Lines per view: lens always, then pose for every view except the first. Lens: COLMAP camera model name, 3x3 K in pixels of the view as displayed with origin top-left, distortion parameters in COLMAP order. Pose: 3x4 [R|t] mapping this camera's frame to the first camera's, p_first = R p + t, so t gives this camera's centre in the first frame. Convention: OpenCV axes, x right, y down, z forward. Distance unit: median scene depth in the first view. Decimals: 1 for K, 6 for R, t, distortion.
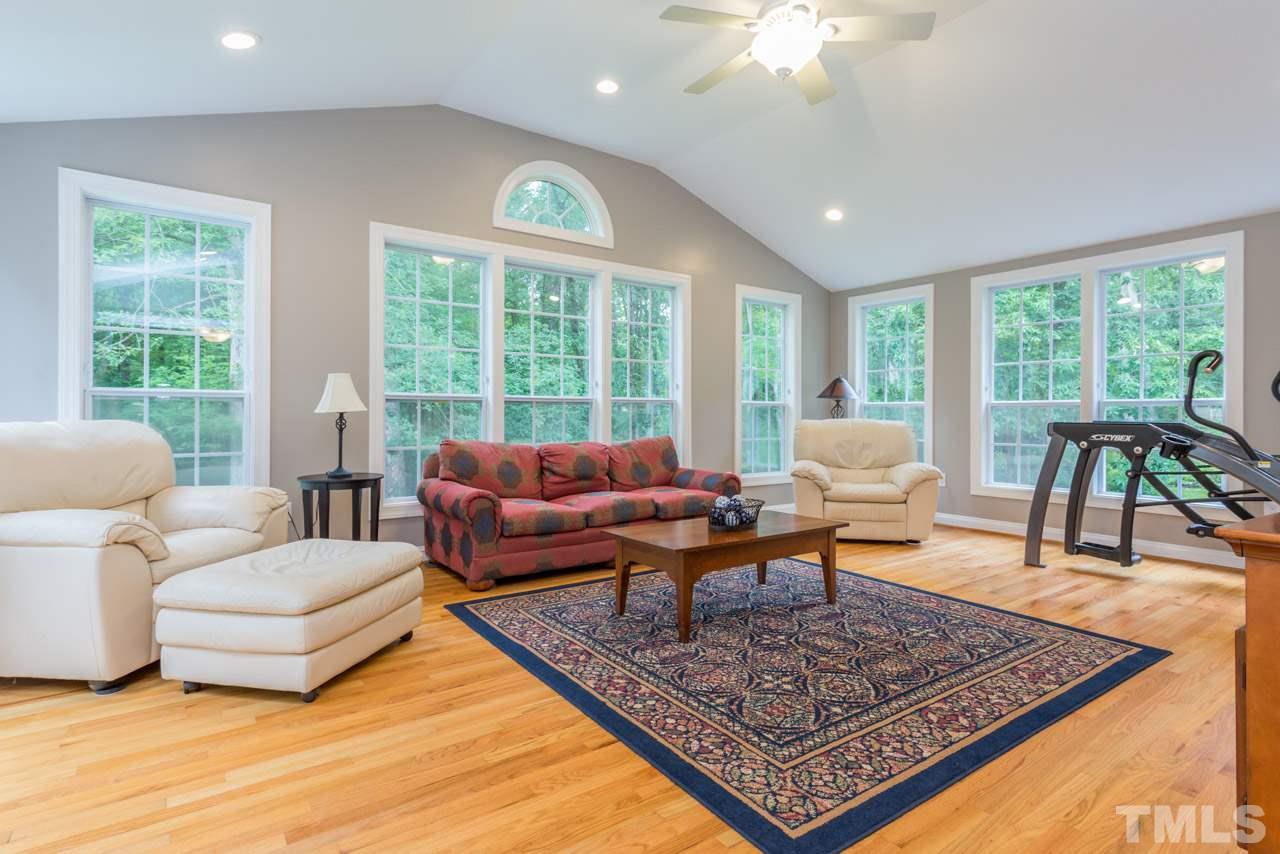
lens RADIAL K [[638.9, 0, 639.2], [0, 638.9, 407.9], [0, 0, 1]] dist [0.004619, 0.001323]
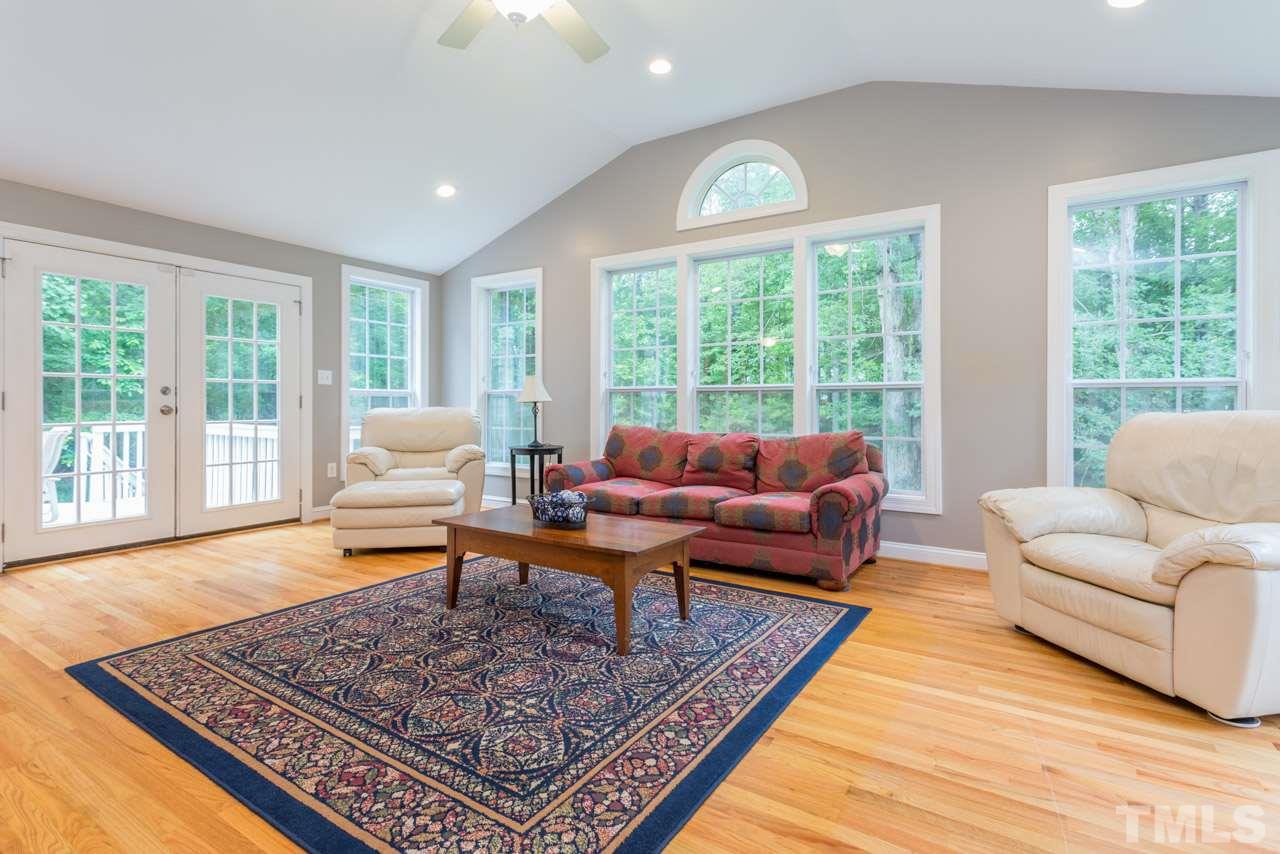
lens RADIAL K [[619.1, 0, 638.9], [0, 619.1, 388.7], [0, 0, 1]] dist [0.007825, -0.000262]
pose [[0.367490, -0.024361, -0.929709, 1.216471], [0.005647, 0.999697, -0.023962, 0.019206], [0.930011, 0.003555, 0.367516, 0.932230]]
